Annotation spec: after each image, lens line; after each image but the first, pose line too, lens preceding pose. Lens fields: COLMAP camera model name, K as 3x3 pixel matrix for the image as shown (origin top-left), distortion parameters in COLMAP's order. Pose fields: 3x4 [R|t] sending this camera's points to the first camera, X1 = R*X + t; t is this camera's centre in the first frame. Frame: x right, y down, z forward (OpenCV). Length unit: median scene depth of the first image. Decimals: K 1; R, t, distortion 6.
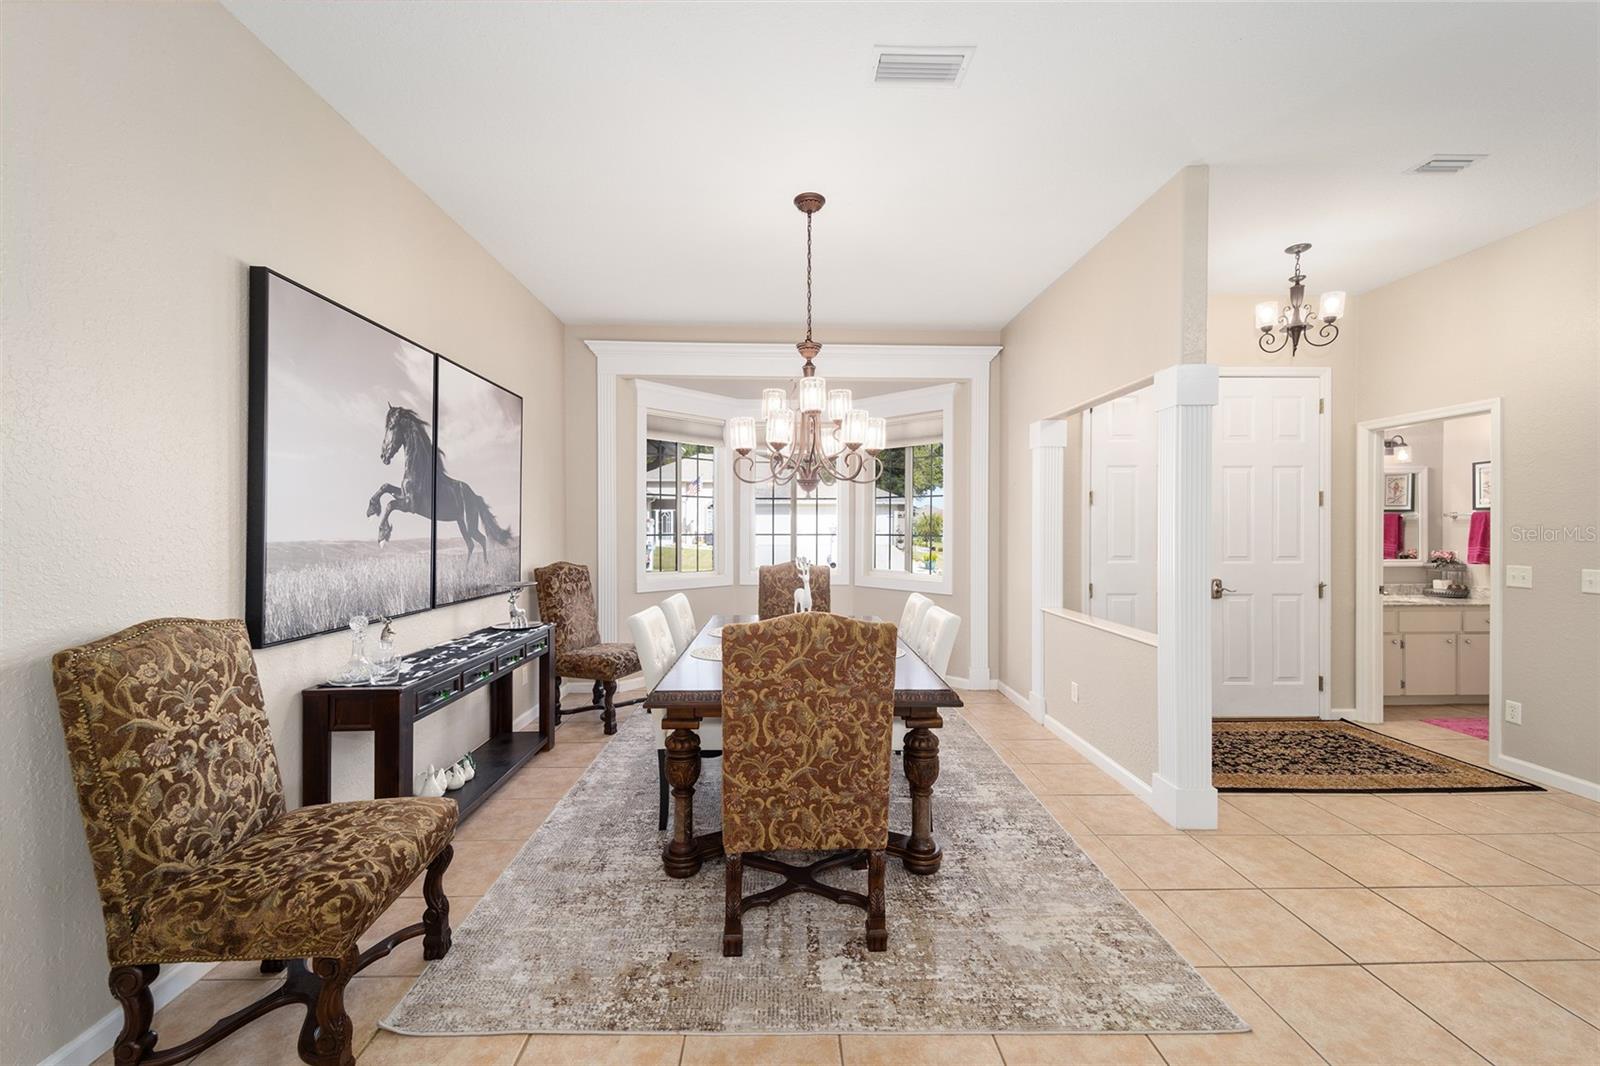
lens RADIAL K [[629.9, 0, 796.1], [0, 629.9, 528.9], [0, 0, 1]] dist [0.035913, -0.016162]
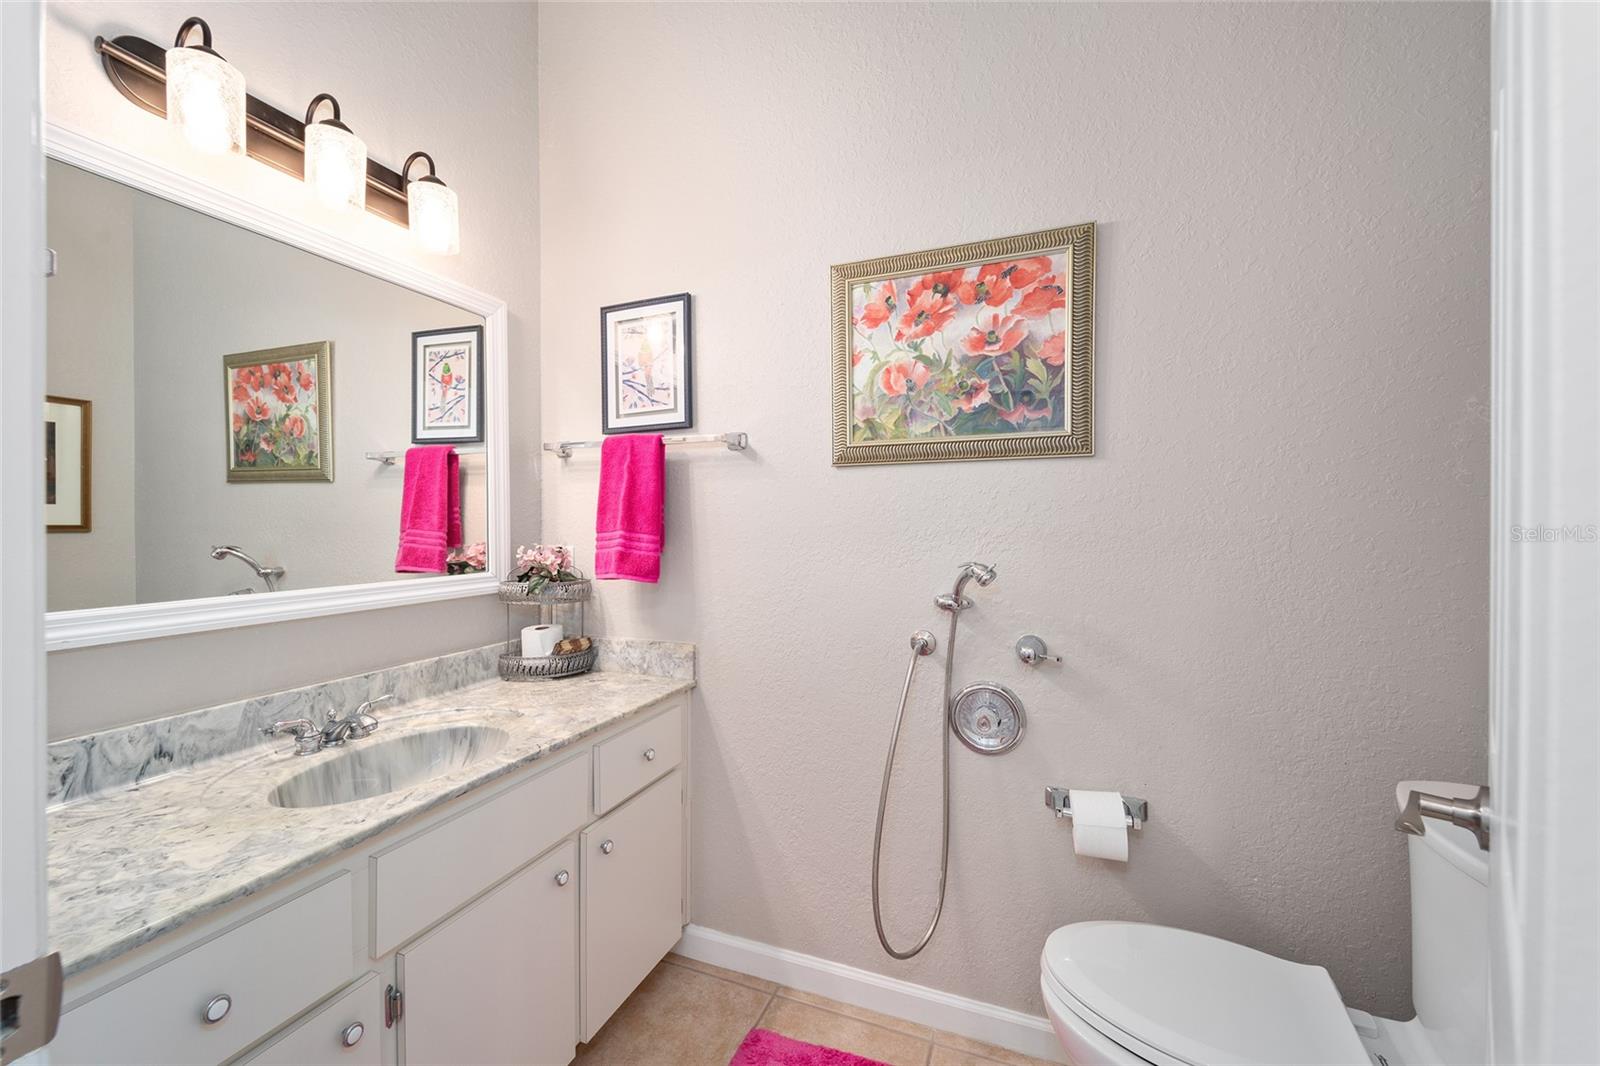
lens RADIAL K [[629.9, 0, 796.1], [0, 629.9, 528.9], [0, 0, 1]] dist [0.035913, -0.016162]
pose [[0.392356, -0.005116, 0.919799, 1.077504], [0.005971, 0.999978, 0.003015, 0.035811], [-0.919794, 0.004309, 0.392378, 1.068435]]
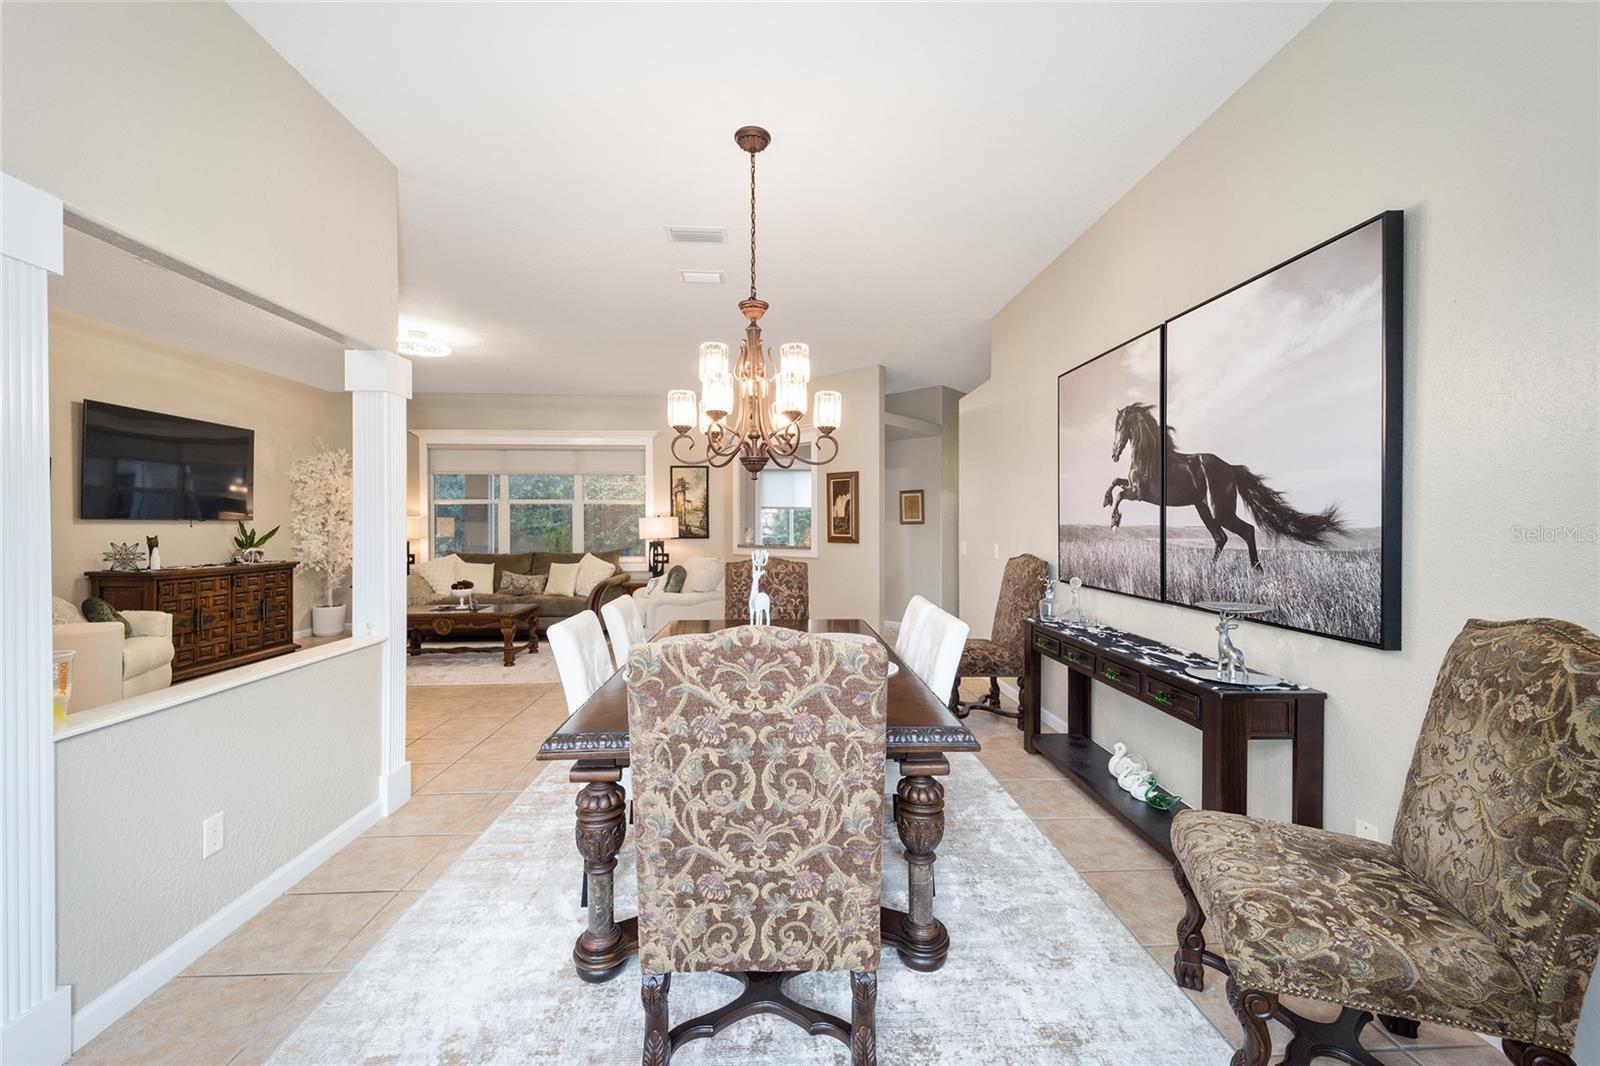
lens RADIAL K [[629.9, 0, 796.1], [0, 629.9, 528.9], [0, 0, 1]] dist [0.035913, -0.016162]
pose [[-0.999788, 0.000167, -0.020604, -0.018030], [-0.000051, 0.999944, 0.010570, 0.008118], [0.020604, 0.010569, -0.999732, 1.654239]]
